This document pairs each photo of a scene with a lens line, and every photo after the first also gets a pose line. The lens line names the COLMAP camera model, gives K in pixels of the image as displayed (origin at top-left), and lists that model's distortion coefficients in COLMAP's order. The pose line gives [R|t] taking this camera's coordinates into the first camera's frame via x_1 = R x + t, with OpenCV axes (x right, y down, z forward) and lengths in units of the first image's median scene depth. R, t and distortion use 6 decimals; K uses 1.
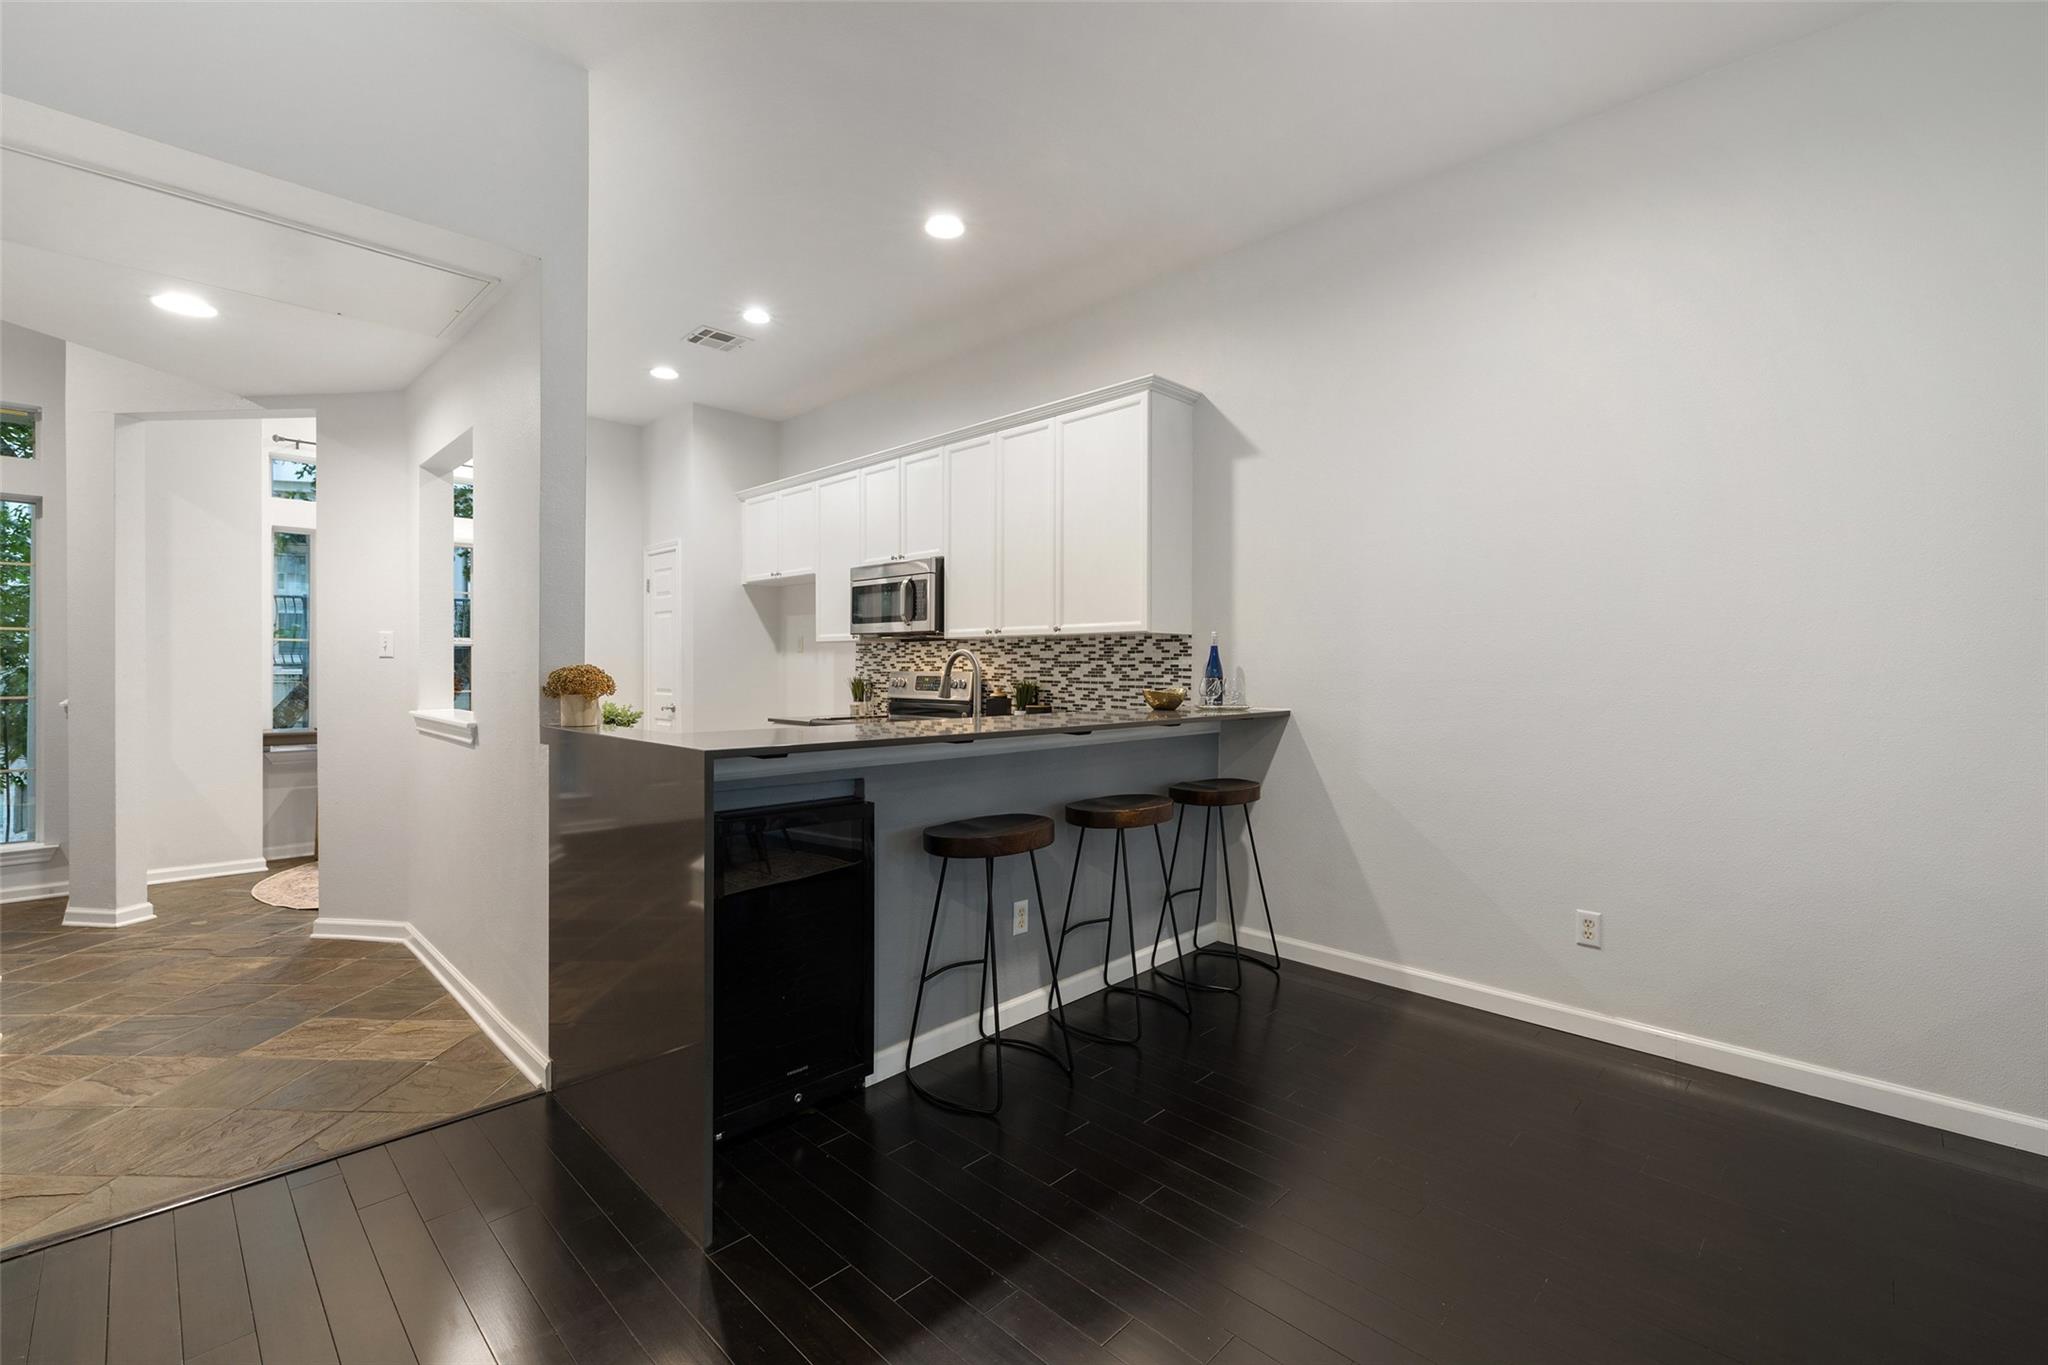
lens RADIAL K [[855.1, 0, 1018.8], [0, 855.1, 662.6], [0, 0, 1]] dist [-0.000940, -0.000202]
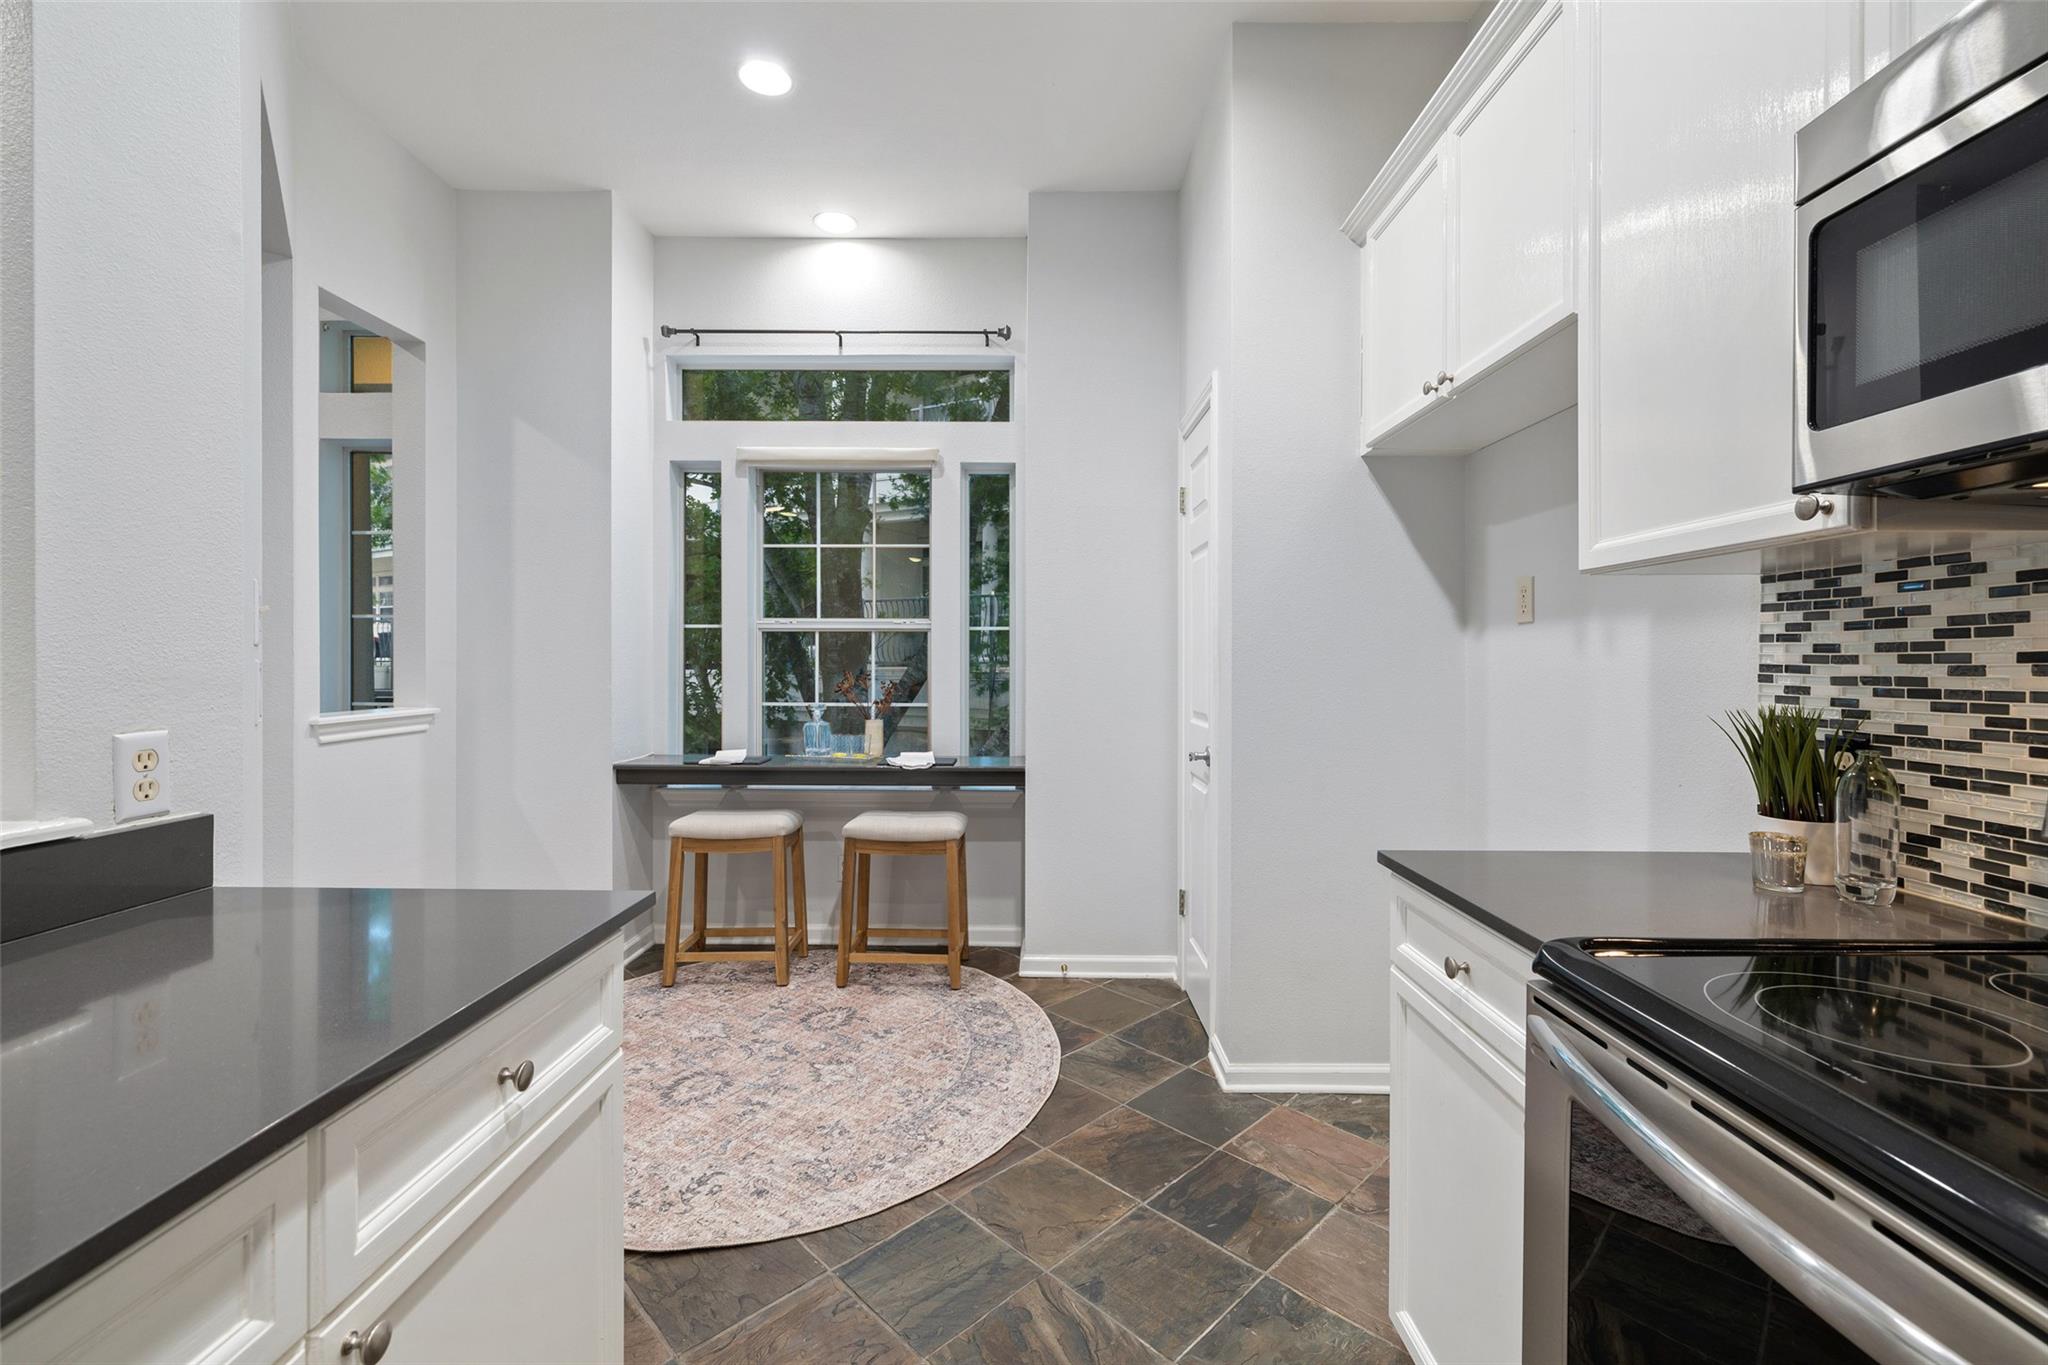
lens RADIAL K [[855.1, 0, 1018.8], [0, 855.1, 662.6], [0, 0, 1]] dist [-0.000940, -0.000202]
pose [[0.687478, 0.001681, -0.726203, -0.162277], [-0.001908, 0.999998, 0.000509, 0.004246], [0.726203, 0.001036, 0.687480, 0.685524]]
